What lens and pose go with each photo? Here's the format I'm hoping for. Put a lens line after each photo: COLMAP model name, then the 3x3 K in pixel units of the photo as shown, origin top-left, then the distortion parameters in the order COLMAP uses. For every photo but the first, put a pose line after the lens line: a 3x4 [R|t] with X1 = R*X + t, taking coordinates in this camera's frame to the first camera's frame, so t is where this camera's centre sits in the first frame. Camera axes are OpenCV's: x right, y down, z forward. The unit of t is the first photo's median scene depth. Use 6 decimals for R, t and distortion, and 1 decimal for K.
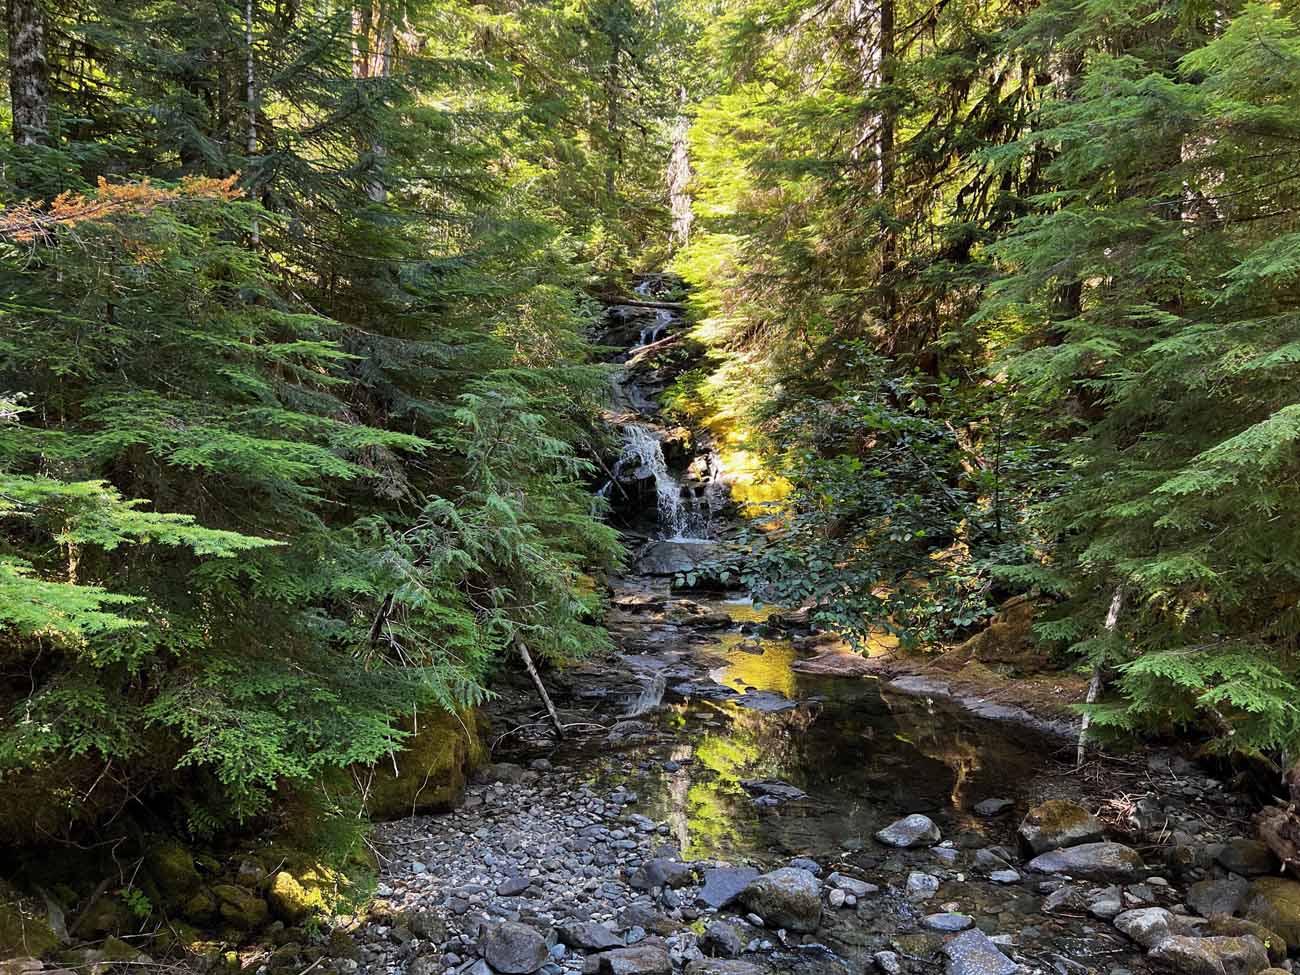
lens RADIAL K [[989.6, 0, 654.1], [0, 989.6, 490.3], [0, 0, 1]] dist [0.030792, -0.026504]
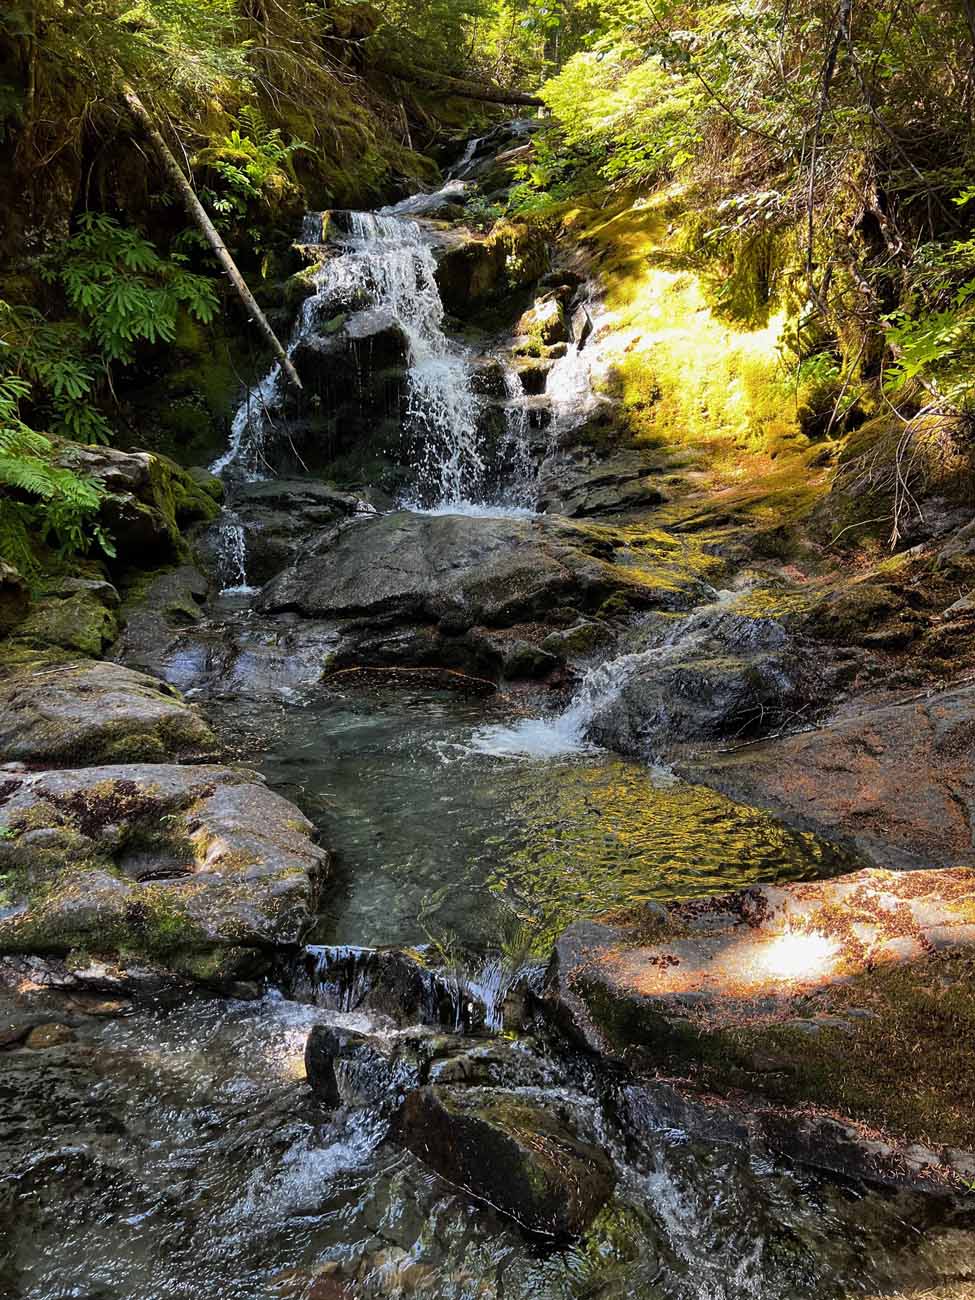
lens RADIAL K [[989.6, 0, 500.4], [0, 989.6, 656.1], [0, 0, 1]] dist [0.030792, -0.026504]
pose [[0.985170, 0.036393, -0.167674, 0.120807], [-0.008960, 0.986825, 0.161540, 0.051679], [0.171344, -0.157642, 0.972517, 0.752134]]
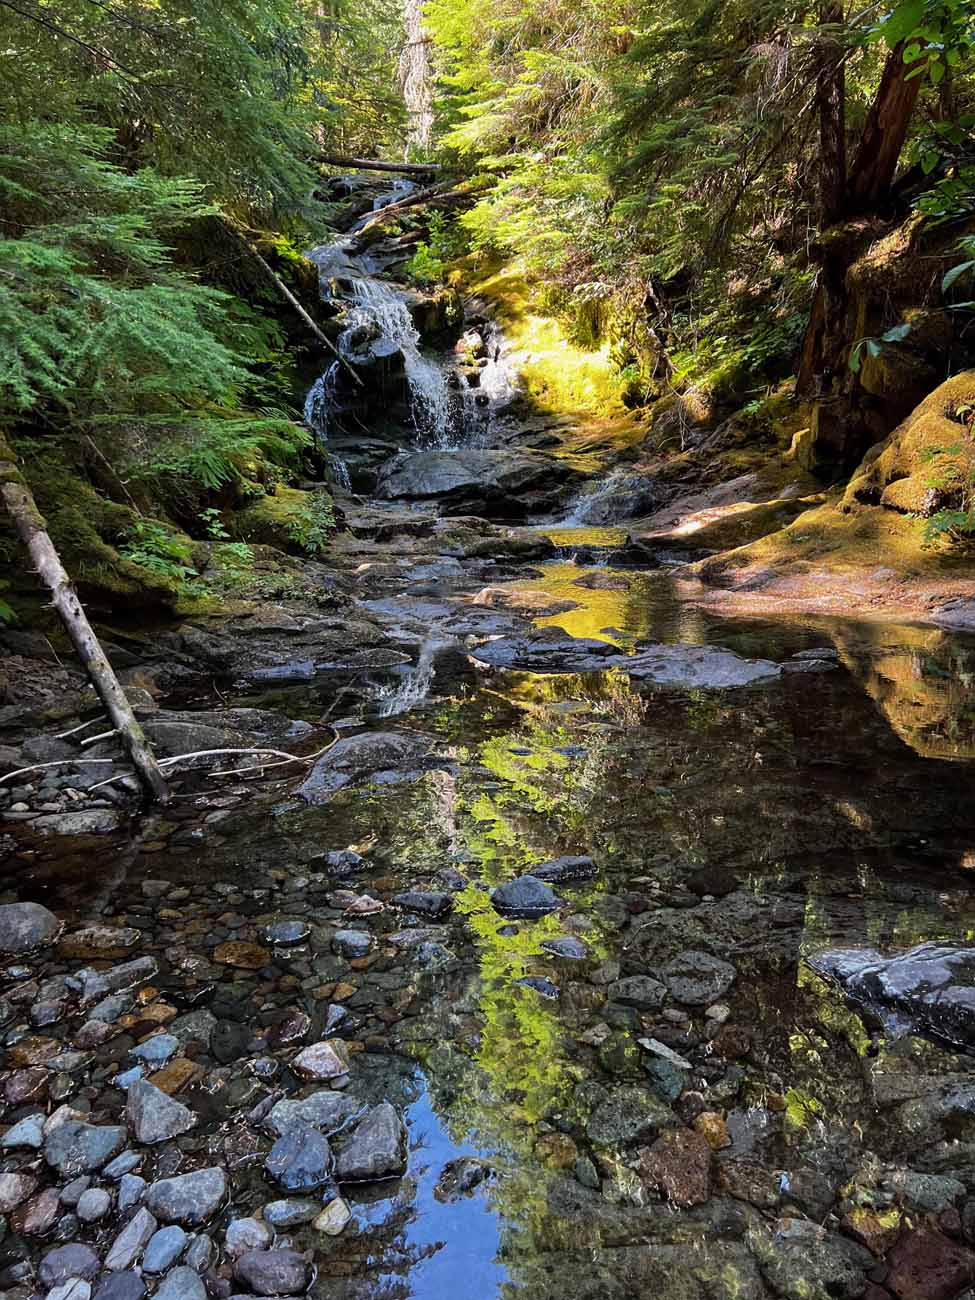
lens RADIAL K [[989.6, 0, 514.8], [0, 989.6, 680.0], [0, 0, 1]] dist [0.030792, -0.026504]
pose [[0.993465, -0.050811, 0.102204, -0.004928], [0.030586, 0.981209, 0.190507, 0.086885], [-0.109963, -0.186136, 0.976351, 0.382878]]
